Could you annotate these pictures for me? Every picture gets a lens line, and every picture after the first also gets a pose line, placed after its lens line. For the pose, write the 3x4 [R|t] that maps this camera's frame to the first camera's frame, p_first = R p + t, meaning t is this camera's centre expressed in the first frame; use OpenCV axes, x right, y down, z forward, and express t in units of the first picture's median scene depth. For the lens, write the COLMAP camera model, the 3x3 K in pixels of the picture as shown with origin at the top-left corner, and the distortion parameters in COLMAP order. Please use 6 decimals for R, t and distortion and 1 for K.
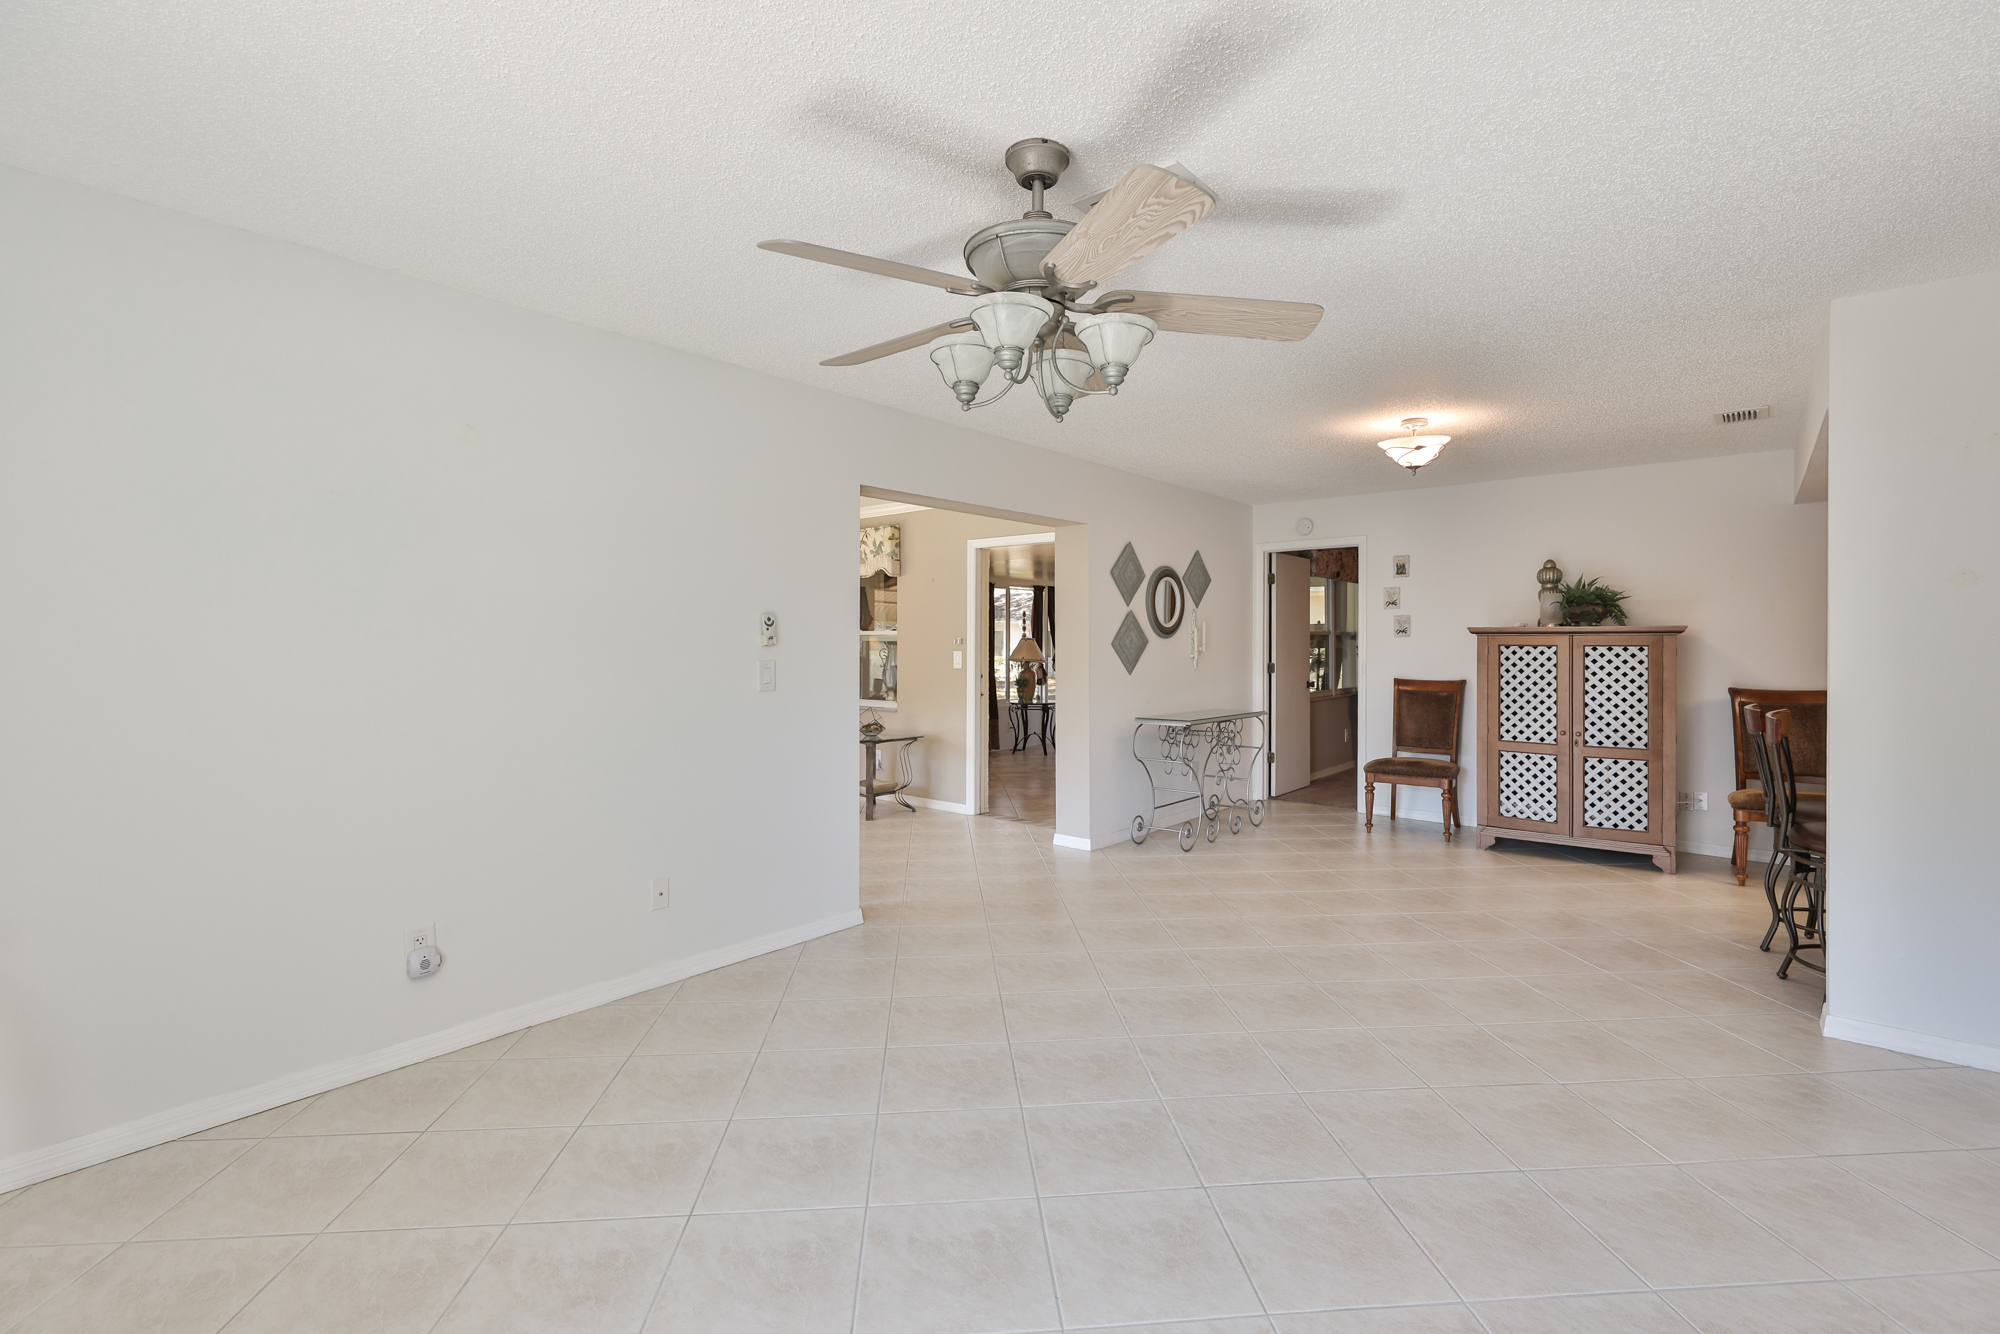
lens RADIAL K [[834.0, 0, 992.0], [0, 834.0, 655.4], [0, 0, 1]] dist [-0.008272, -0.000461]
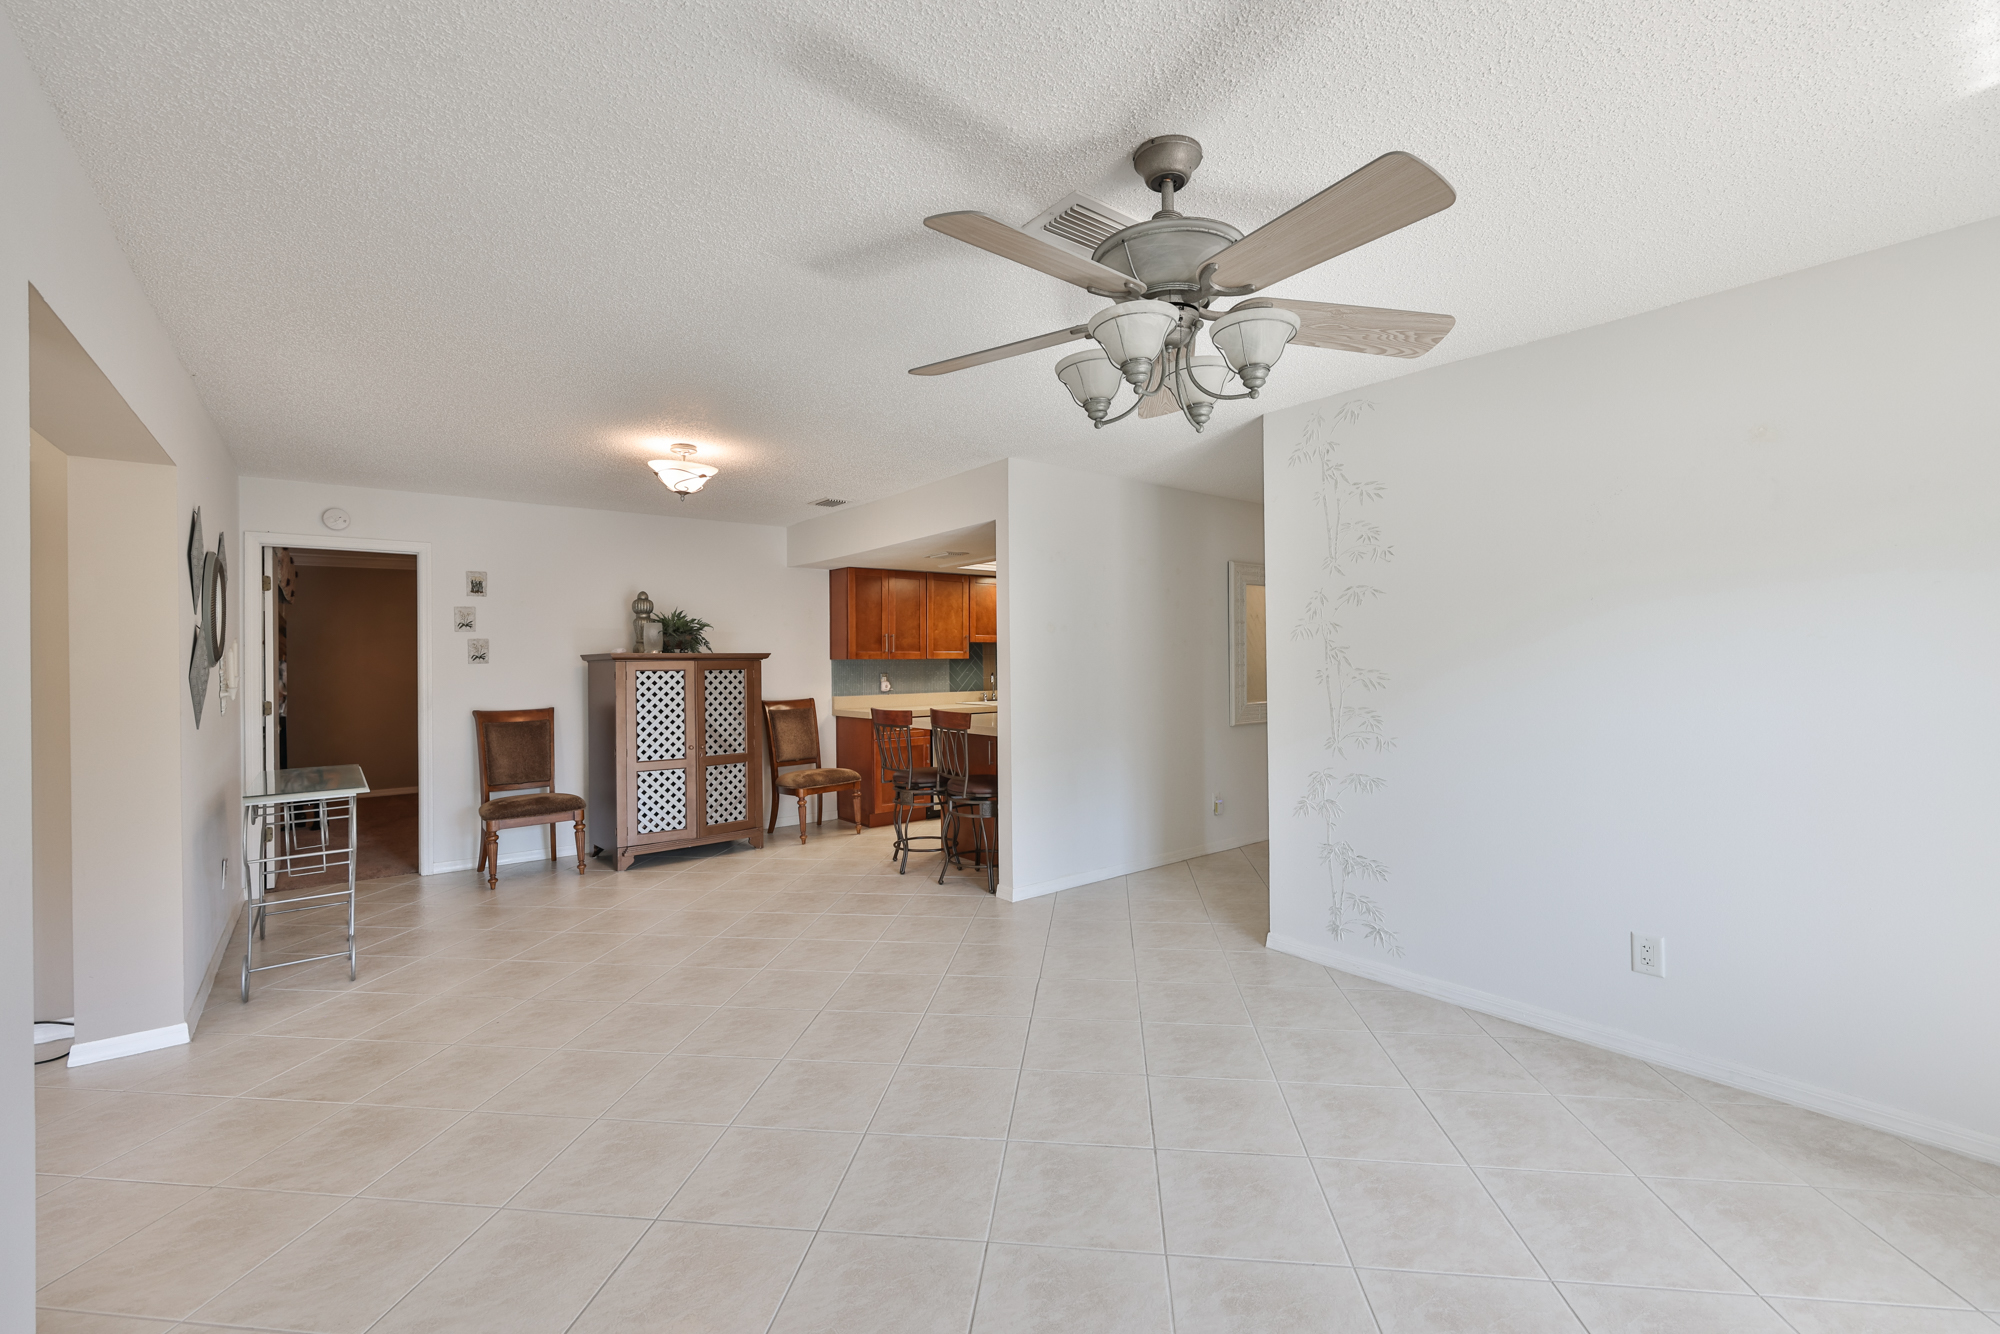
lens RADIAL K [[834.0, 0, 991.1], [0, 834.0, 667.5], [0, 0, 1]] dist [-0.008272, -0.000461]
pose [[0.208255, -0.006546, 0.978053, -0.319053], [0.025692, 0.999669, 0.001220, -0.005875], [-0.977737, 0.024874, 0.208354, 0.348514]]
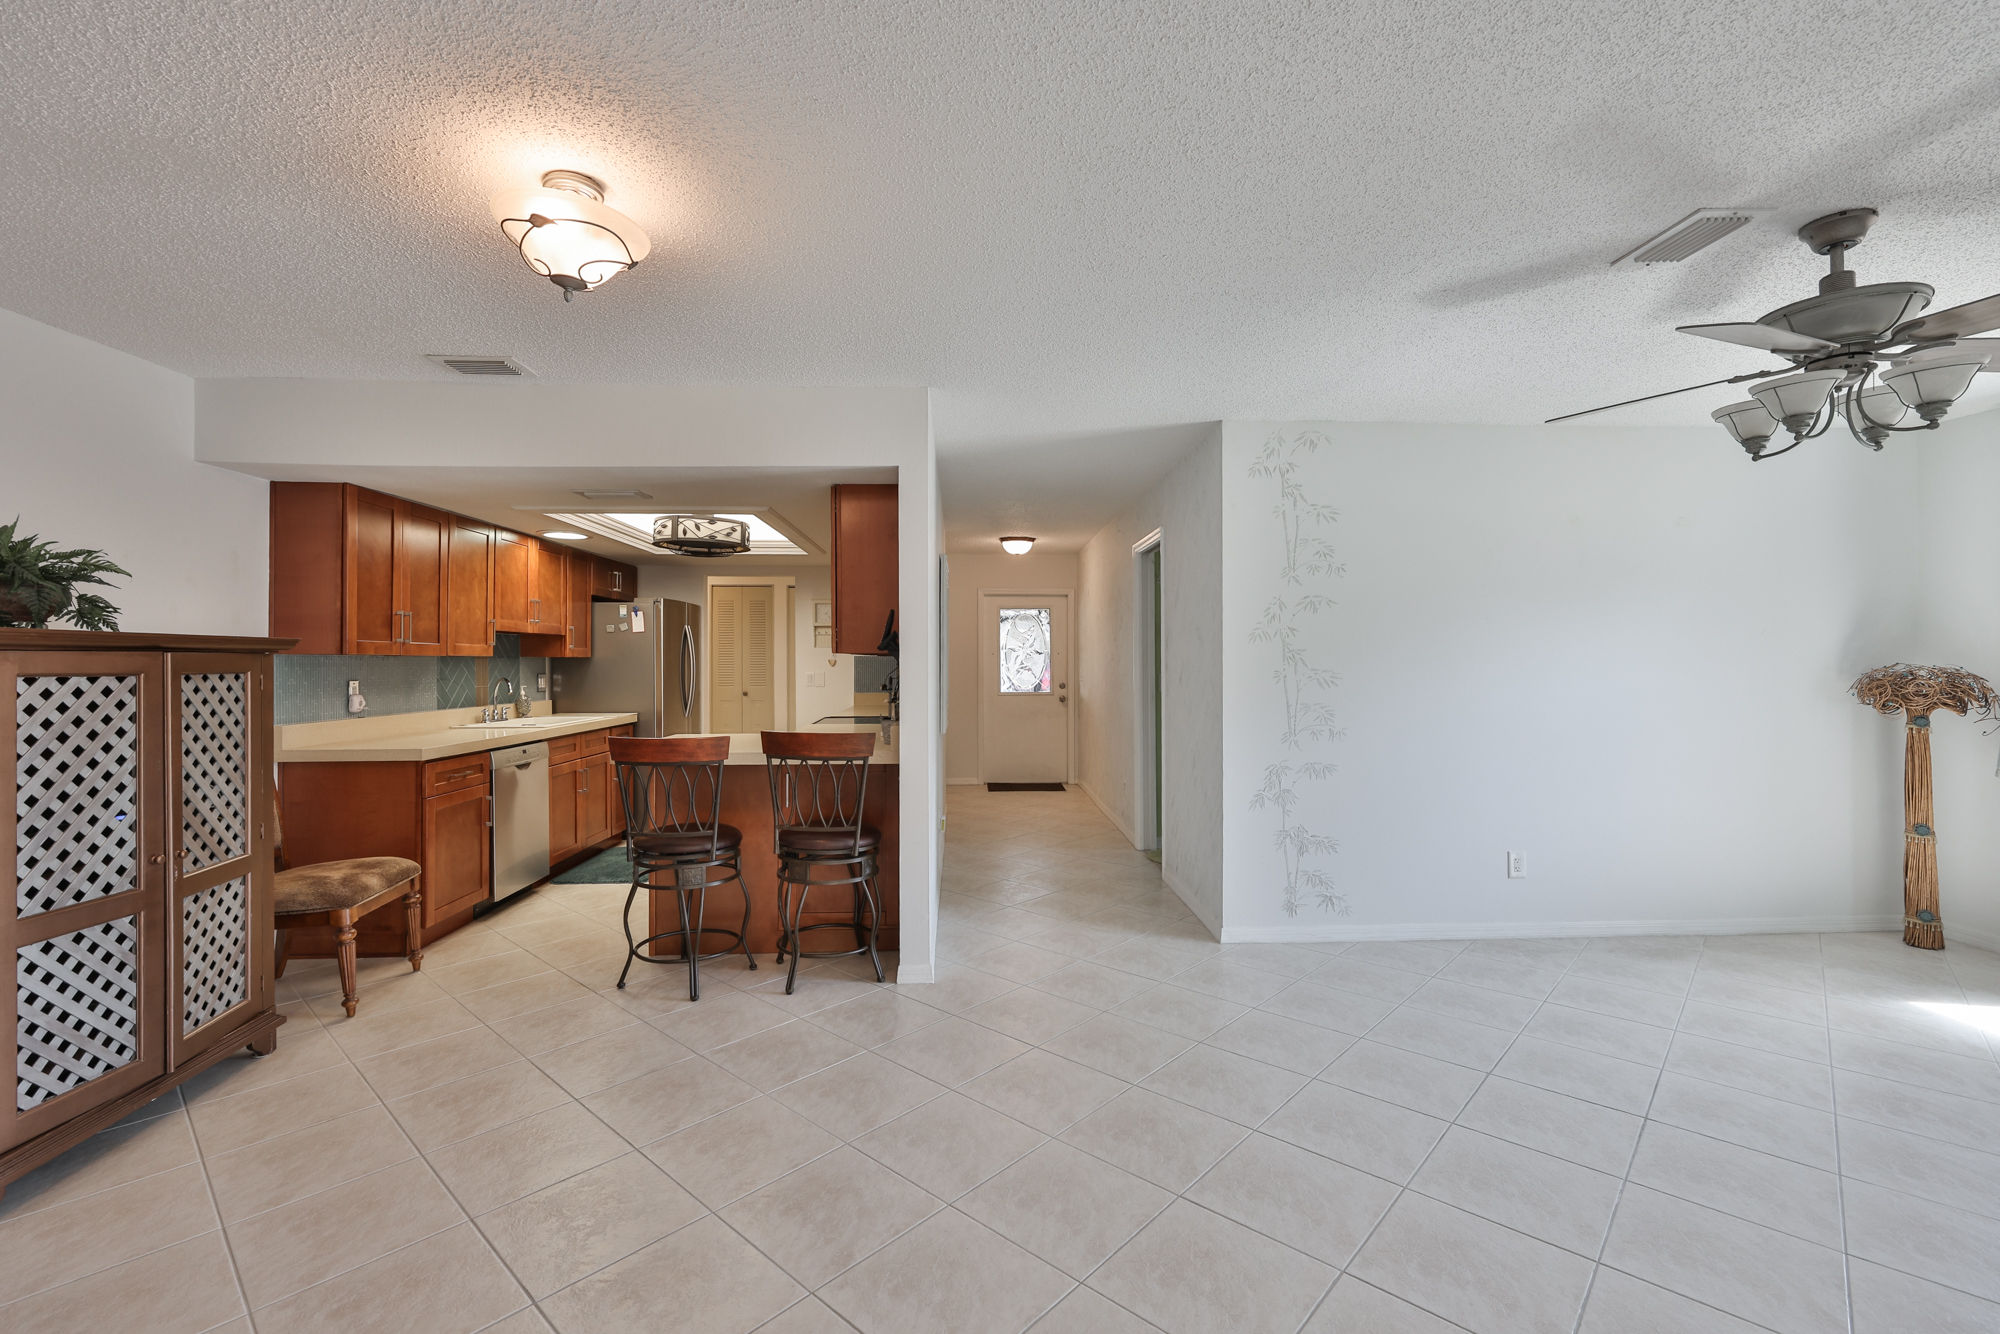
lens RADIAL K [[877.4, 0, 1006.9], [0, 877.4, 667.1], [0, 0, 1]] dist [-0.001526, -0.000388]
pose [[-0.675648, -0.001821, 0.737222, -0.002870], [0.015360, 0.999745, 0.016547, -0.015980], [-0.737064, 0.022504, -0.675448, 0.937963]]
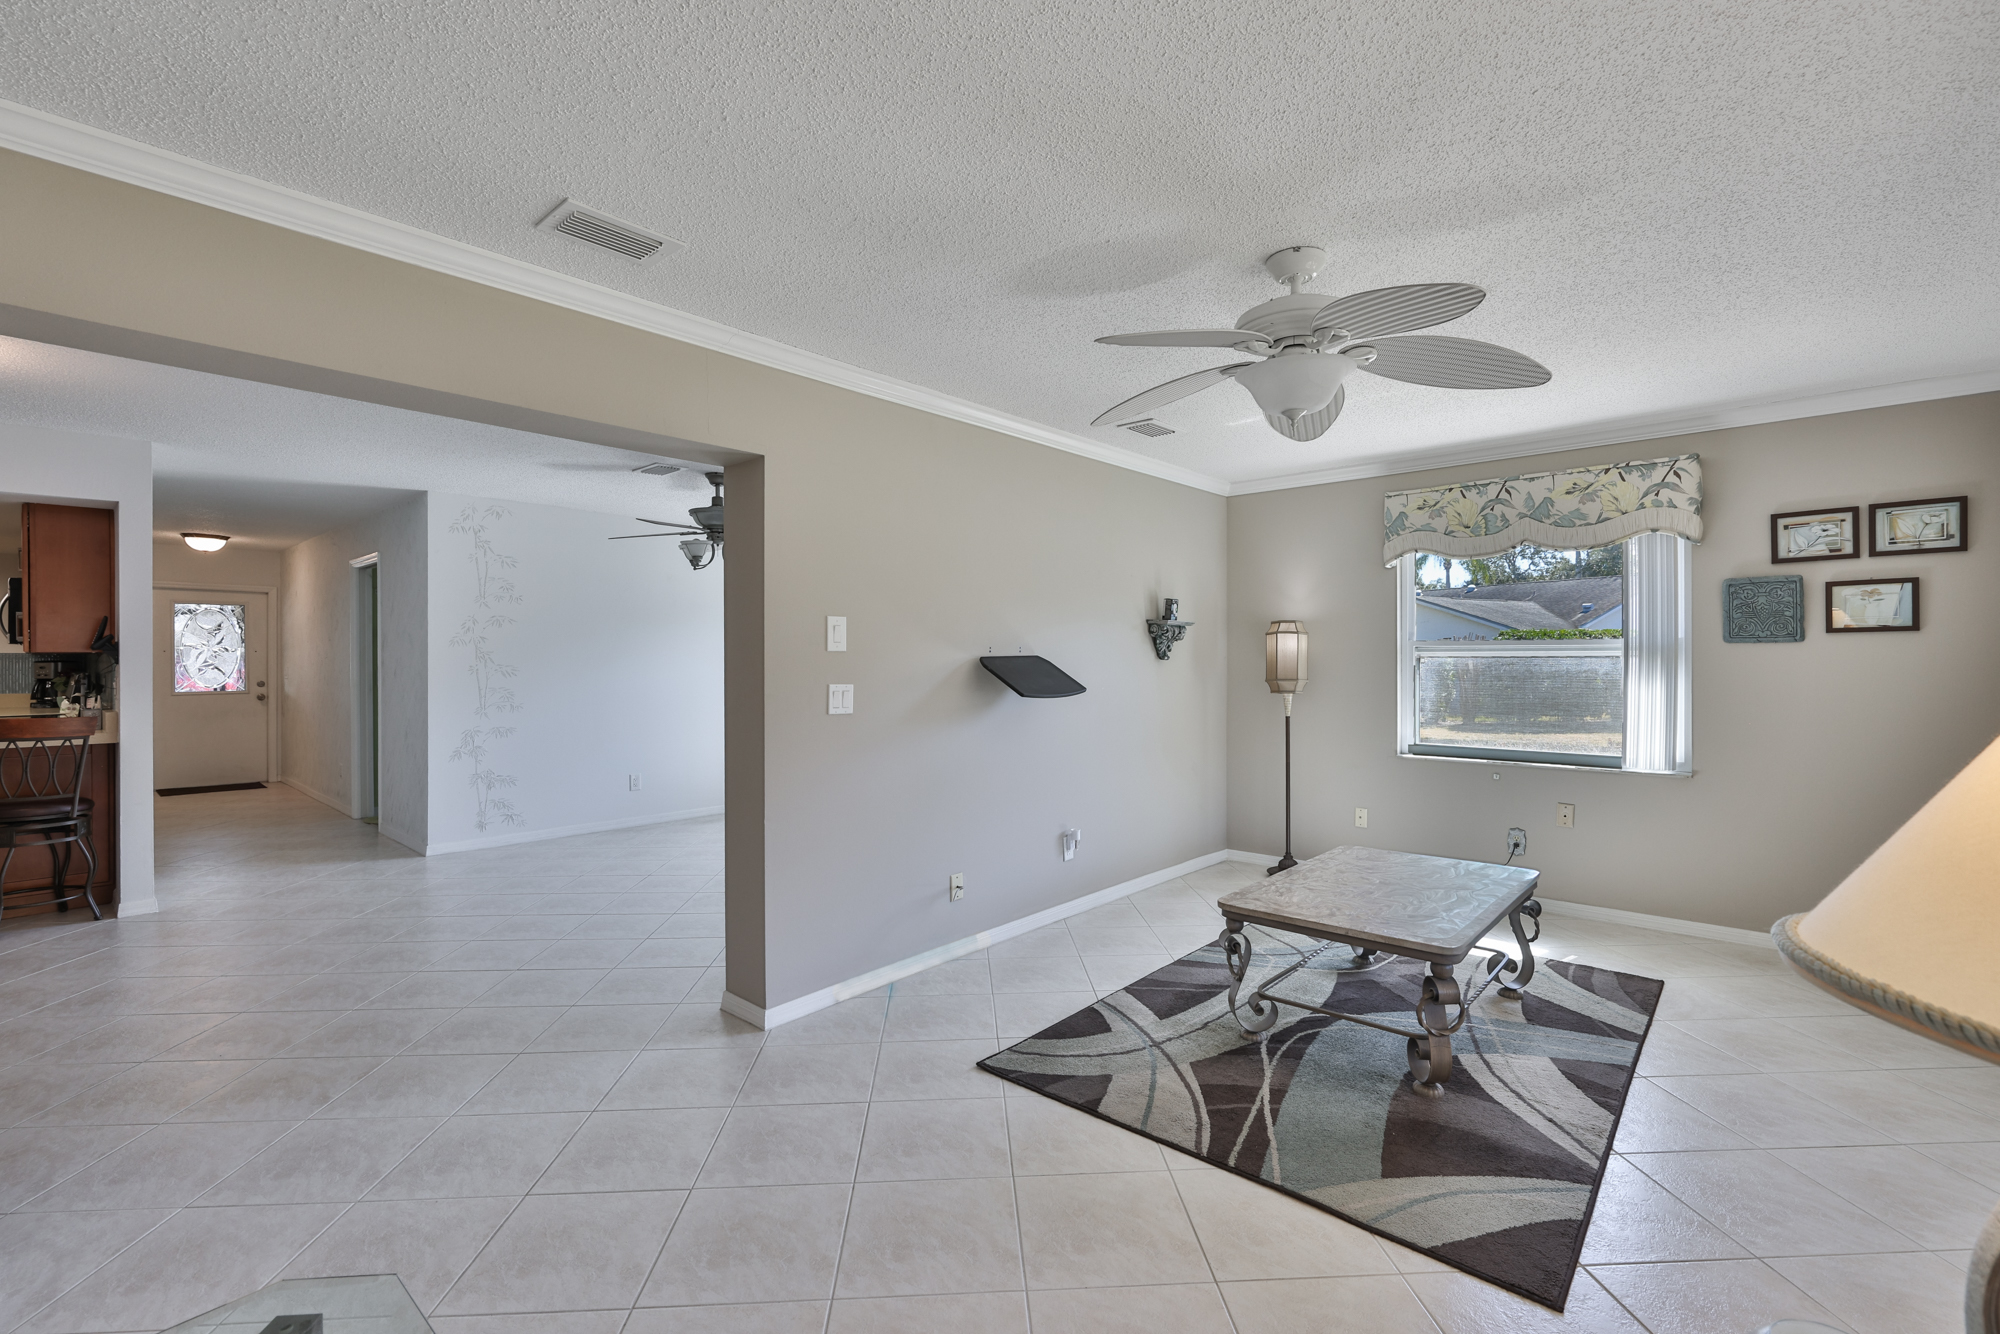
lens RADIAL K [[877.4, 0, 1004.9], [0, 877.4, 653.9], [0, 0, 1]] dist [-0.001526, -0.000388]
pose [[-0.999089, 0.003713, 0.042522, -0.340942], [0.004242, 0.999915, 0.012351, -0.022921], [-0.042473, 0.012520, -0.999019, 1.355804]]
